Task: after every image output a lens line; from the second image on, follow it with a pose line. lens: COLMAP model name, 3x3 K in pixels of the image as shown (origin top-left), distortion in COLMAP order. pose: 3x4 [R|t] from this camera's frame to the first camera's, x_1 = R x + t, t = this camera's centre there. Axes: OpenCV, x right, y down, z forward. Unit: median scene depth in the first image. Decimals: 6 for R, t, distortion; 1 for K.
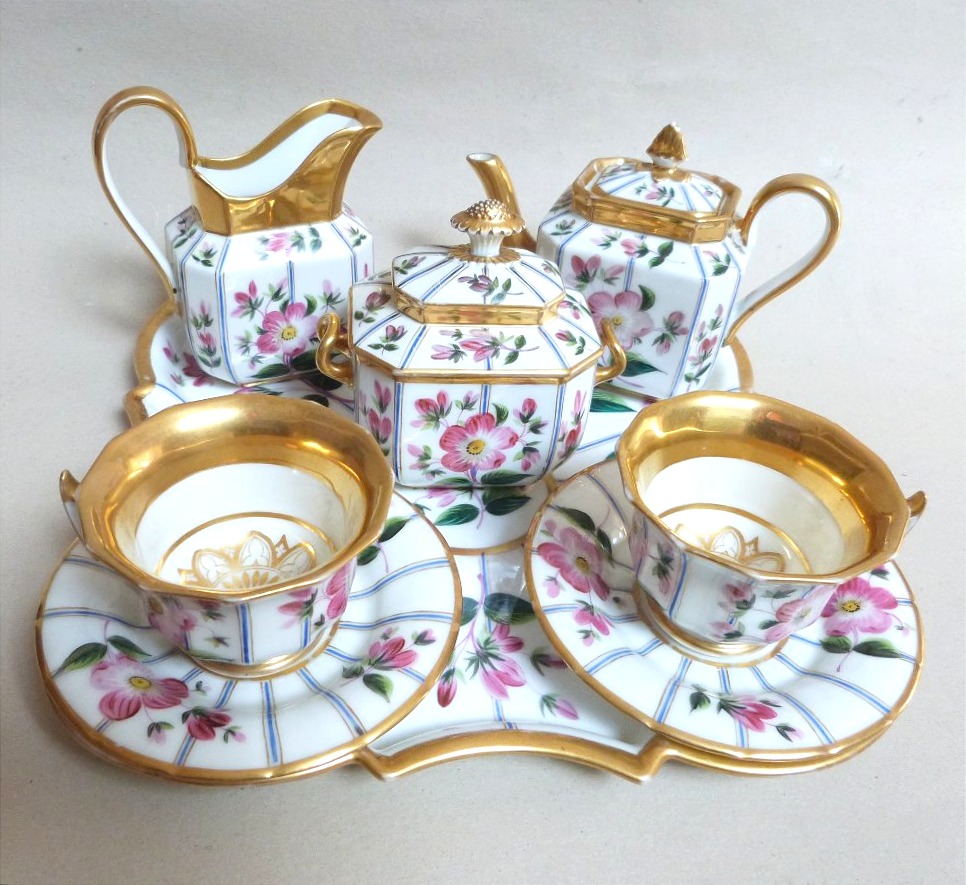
lens RADIAL K [[910.8, 0, 483.0], [0, 910.8, 442.5], [0, 0, 1]] dist [0.001464, -0.008352]
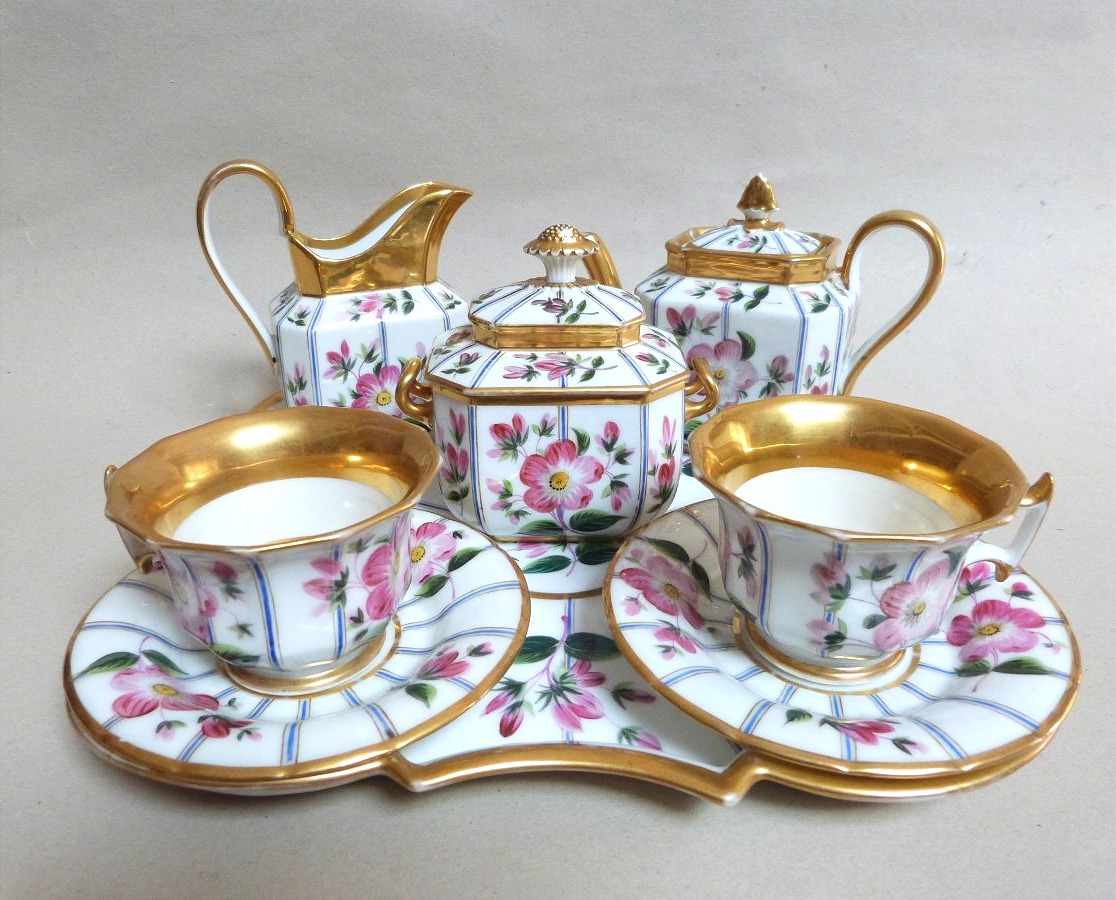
lens RADIAL K [[911.0, 0, 564.9], [0, 911.0, 449.1], [0, 0, 1]] dist [-0.005400, -0.001593]
pose [[0.992614, -0.044052, -0.113036, 0.108911], [0.015916, 0.970979, -0.238634, 0.203475], [0.120268, 0.235072, 0.964508, 0.089150]]
